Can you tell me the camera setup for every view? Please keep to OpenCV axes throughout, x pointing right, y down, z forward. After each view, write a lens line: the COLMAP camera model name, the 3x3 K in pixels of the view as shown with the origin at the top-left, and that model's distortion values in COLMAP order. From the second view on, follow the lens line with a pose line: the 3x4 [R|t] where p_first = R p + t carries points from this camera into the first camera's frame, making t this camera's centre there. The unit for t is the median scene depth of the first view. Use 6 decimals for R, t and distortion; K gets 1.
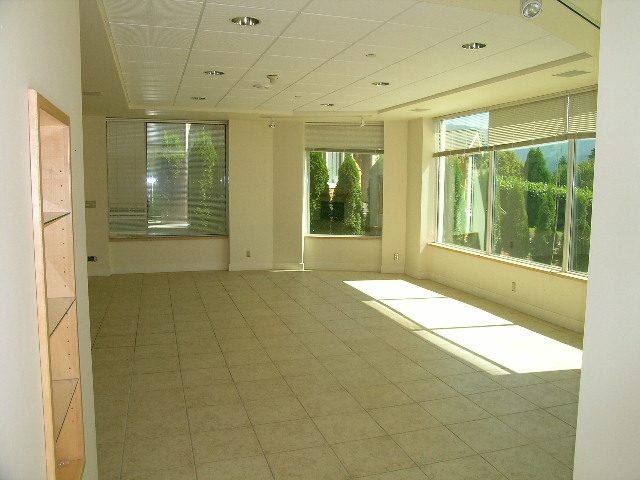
lens RADIAL K [[525.9, 0, 324.3], [0, 525.9, 238.9], [0, 0, 1]] dist [-0.125849, 0.106850]
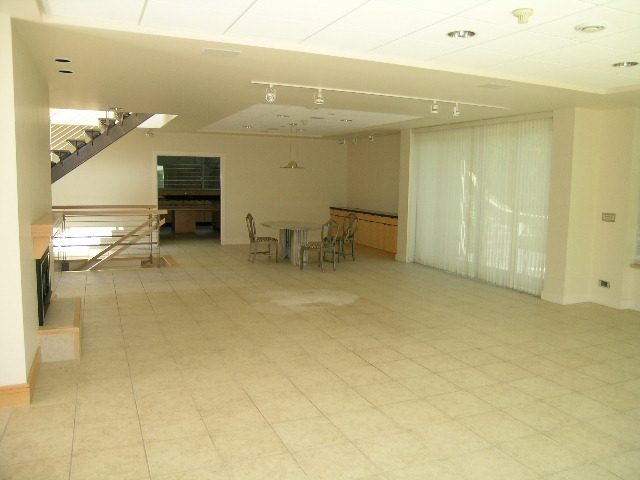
lens RADIAL K [[525.9, 0, 324.3], [0, 525.9, 238.9], [0, 0, 1]] dist [-0.125849, 0.106850]
pose [[0.104151, 0.100593, -0.989461, 0.586460], [-0.123116, 0.988524, 0.087538, -0.094290], [0.986912, 0.112701, 0.115341, 0.895438]]
